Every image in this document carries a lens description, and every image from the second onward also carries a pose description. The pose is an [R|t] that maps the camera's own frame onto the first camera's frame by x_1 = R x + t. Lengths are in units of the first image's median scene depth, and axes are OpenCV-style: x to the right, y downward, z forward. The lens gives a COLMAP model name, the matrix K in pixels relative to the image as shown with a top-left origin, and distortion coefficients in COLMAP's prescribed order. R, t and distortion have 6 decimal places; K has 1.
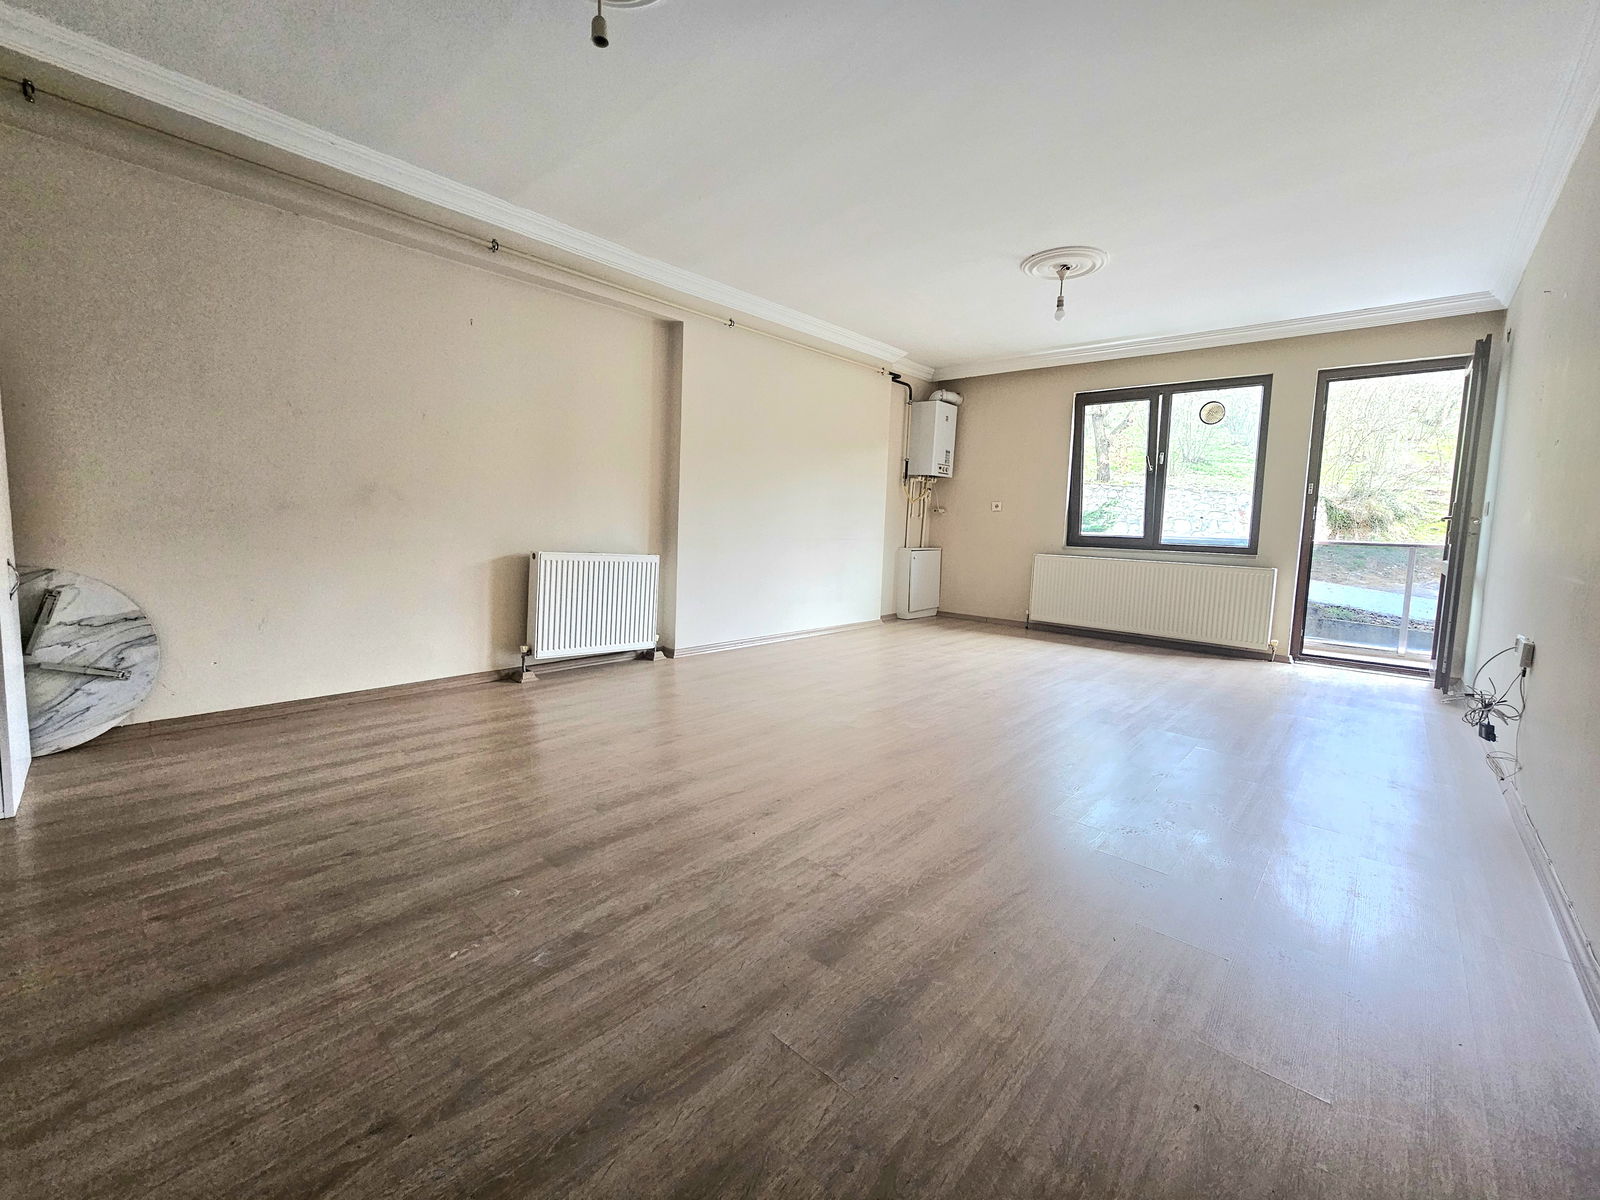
lens RADIAL K [[652.6, 0, 799.6], [0, 652.6, 578.5], [0, 0, 1]] dist [0.002374, 0.000374]
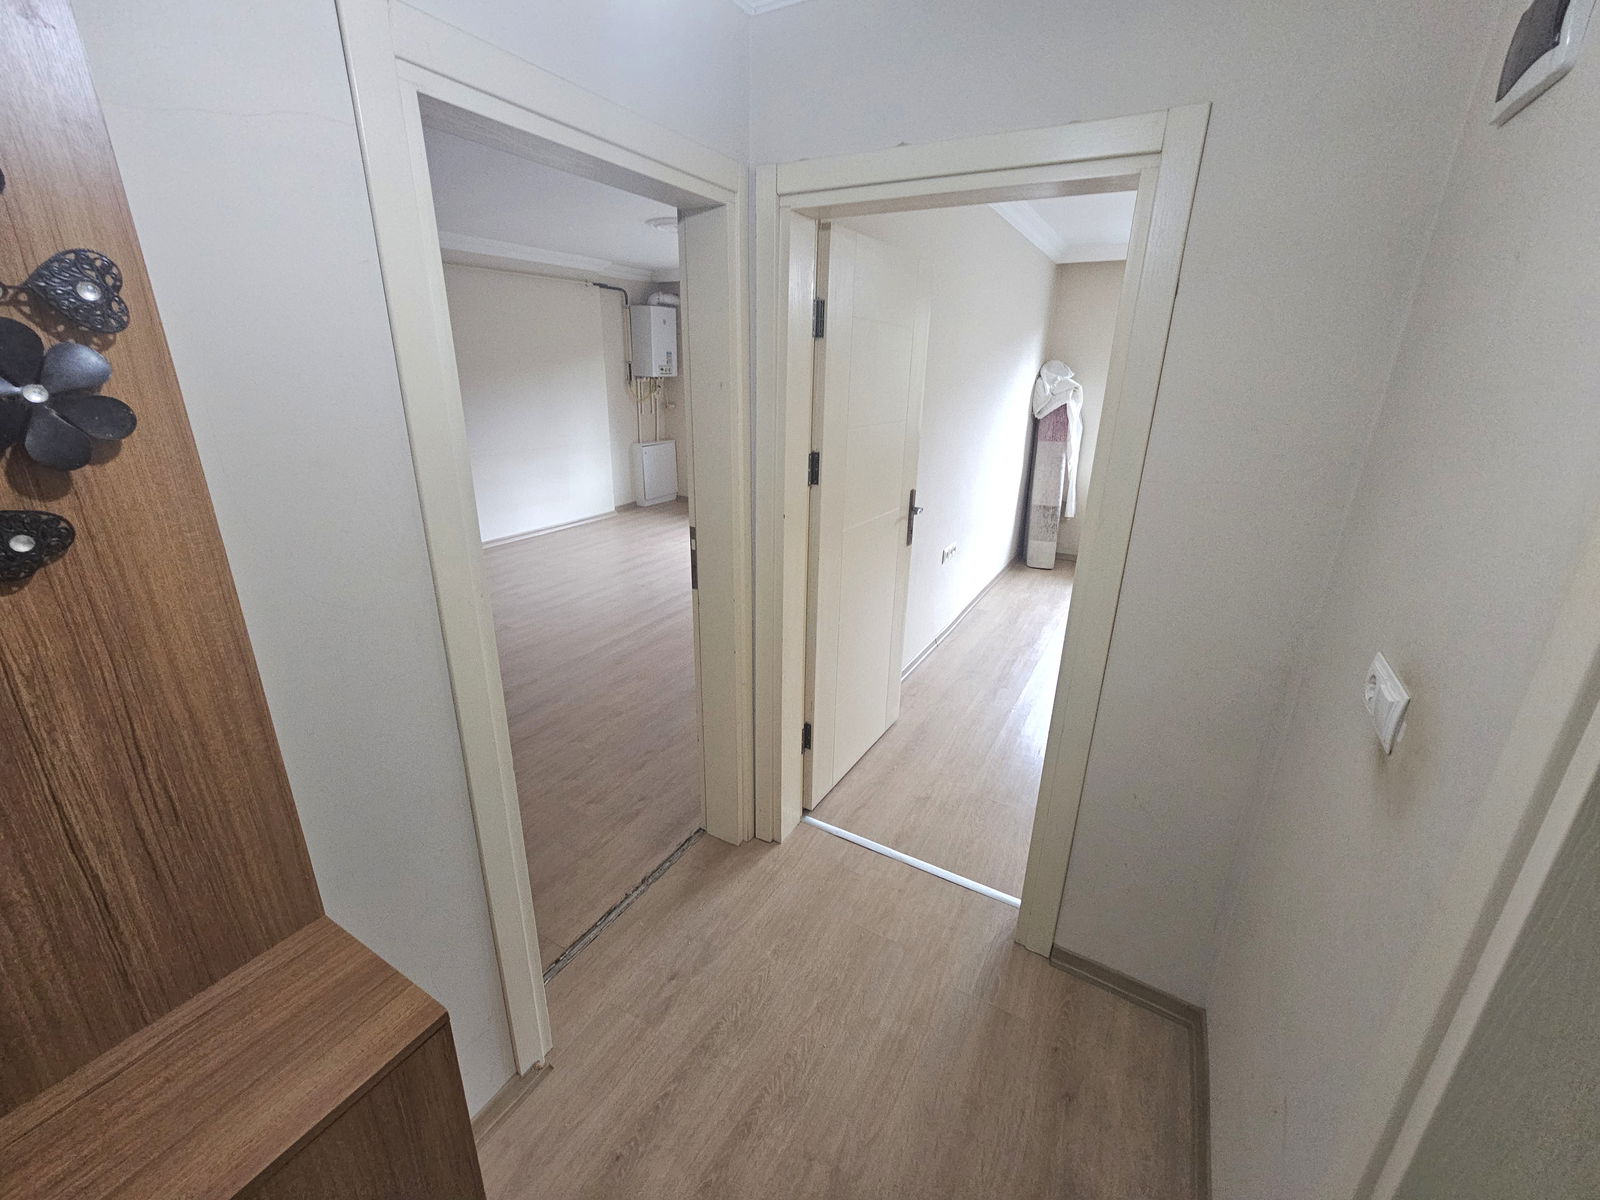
lens RADIAL K [[652.6, 0, 799.6], [0, 652.6, 578.5], [0, 0, 1]] dist [0.002374, 0.000374]
pose [[0.976347, -0.082294, 0.199935, 0.295679], [0.032739, 0.970339, 0.239520, -0.126354], [-0.213716, -0.227309, 0.950082, -0.285544]]
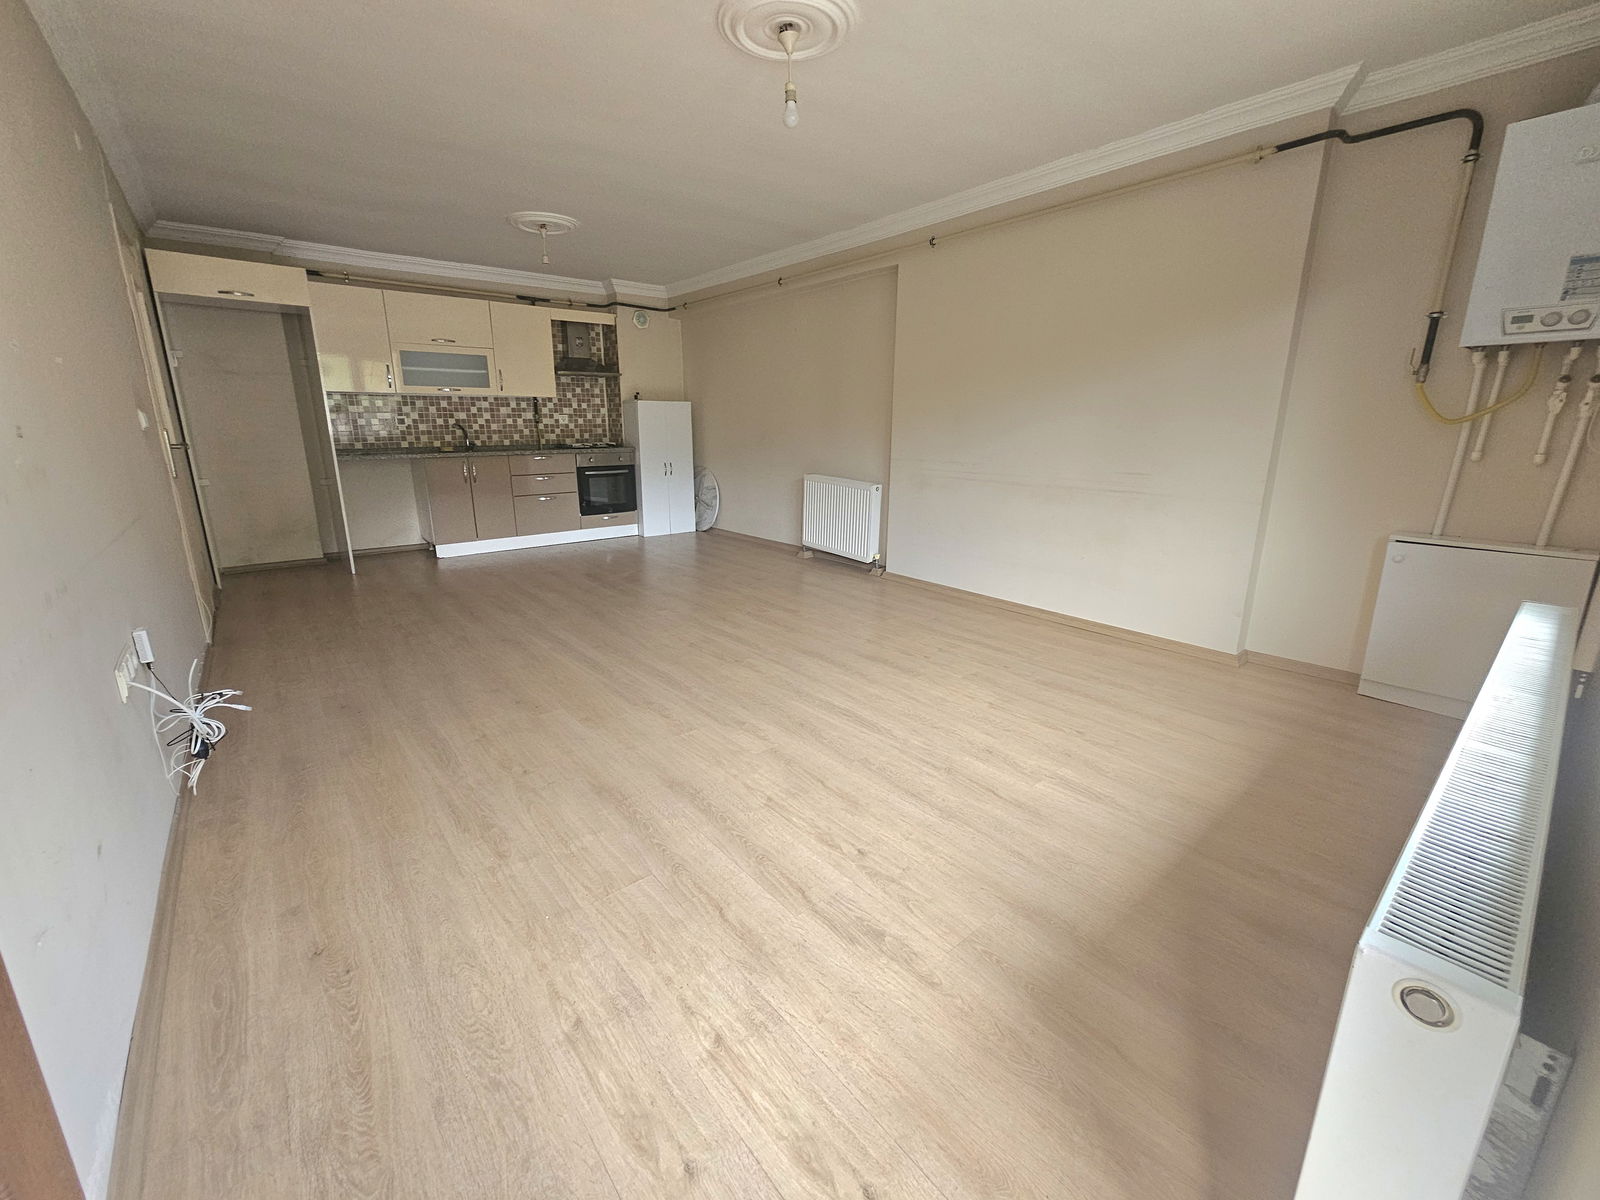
lens RADIAL K [[652.3, 0, 796.3], [0, 652.3, 585.2], [0, 0, 1]] dist [0.000583, 0.000501]
pose [[-0.142263, 0.209384, -0.967429, 0.980943], [-0.093736, 0.970128, 0.223752, -0.112357], [0.985380, 0.122515, -0.118387, 1.035573]]
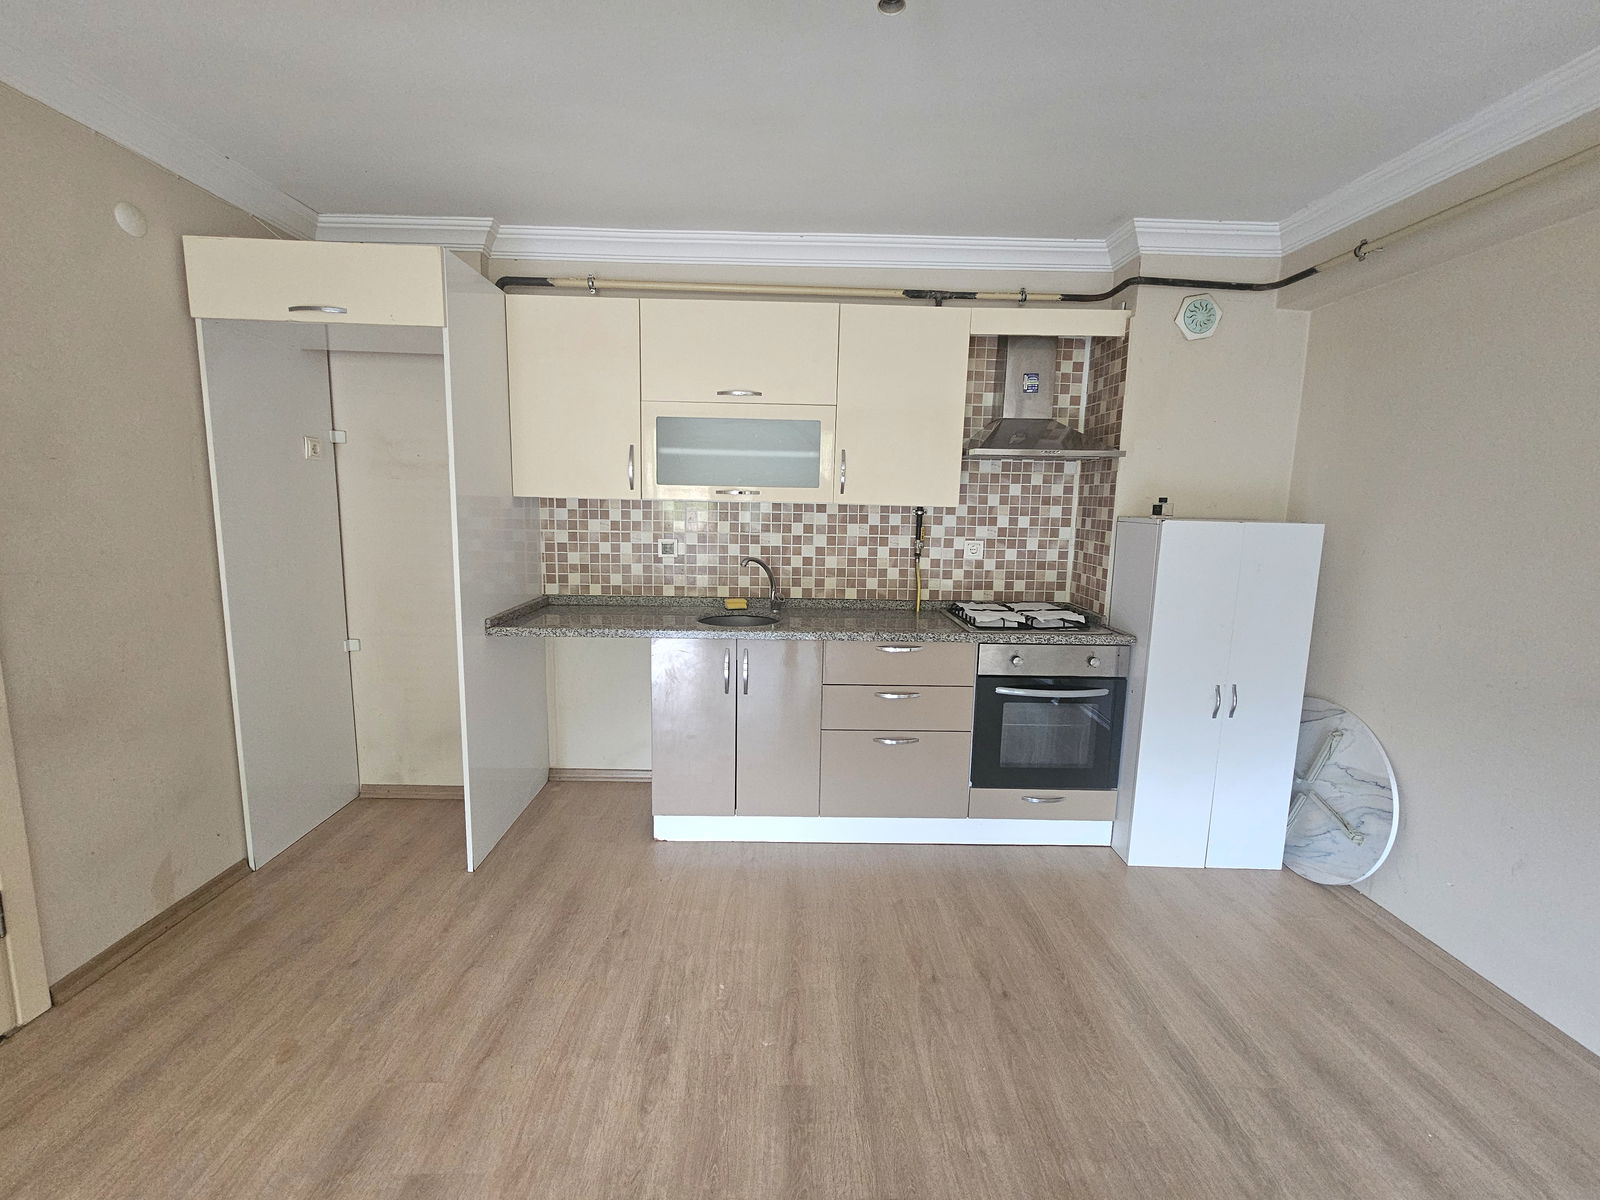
lens RADIAL K [[646.2, 0, 798.4], [0, 646.2, 582.0], [0, 0, 1]] dist [-0.001078, -0.000028]
pose [[-0.726560, 0.043747, -0.685709, 0.081449], [-0.106432, 0.978760, 0.175216, -0.167950], [0.678809, 0.200287, -0.706472, 0.625620]]
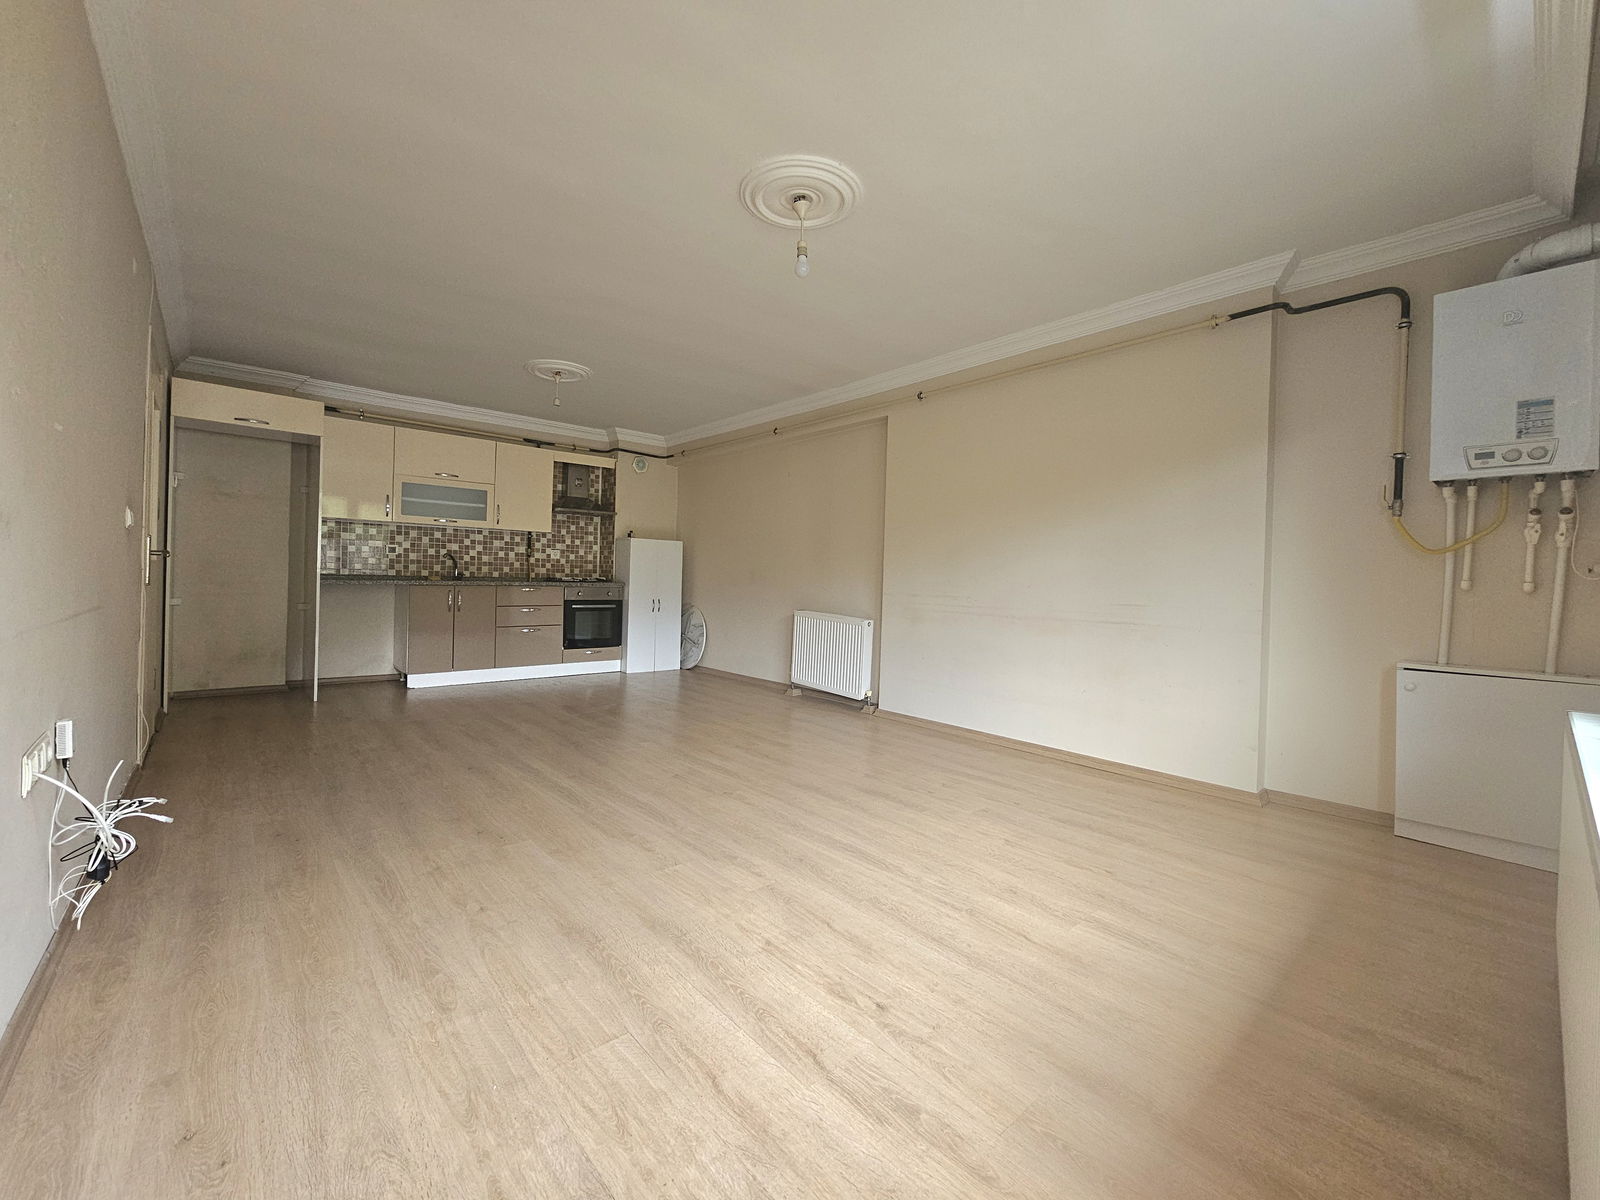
lens RADIAL K [[652.3, 0, 796.3], [0, 652.3, 585.2], [0, 0, 1]] dist [0.000583, 0.000501]
pose [[-0.112317, -0.027088, -0.993303, 0.964437], [-0.117681, 0.992956, -0.013772, -0.068127], [0.986679, 0.115347, -0.114713, 1.016230]]
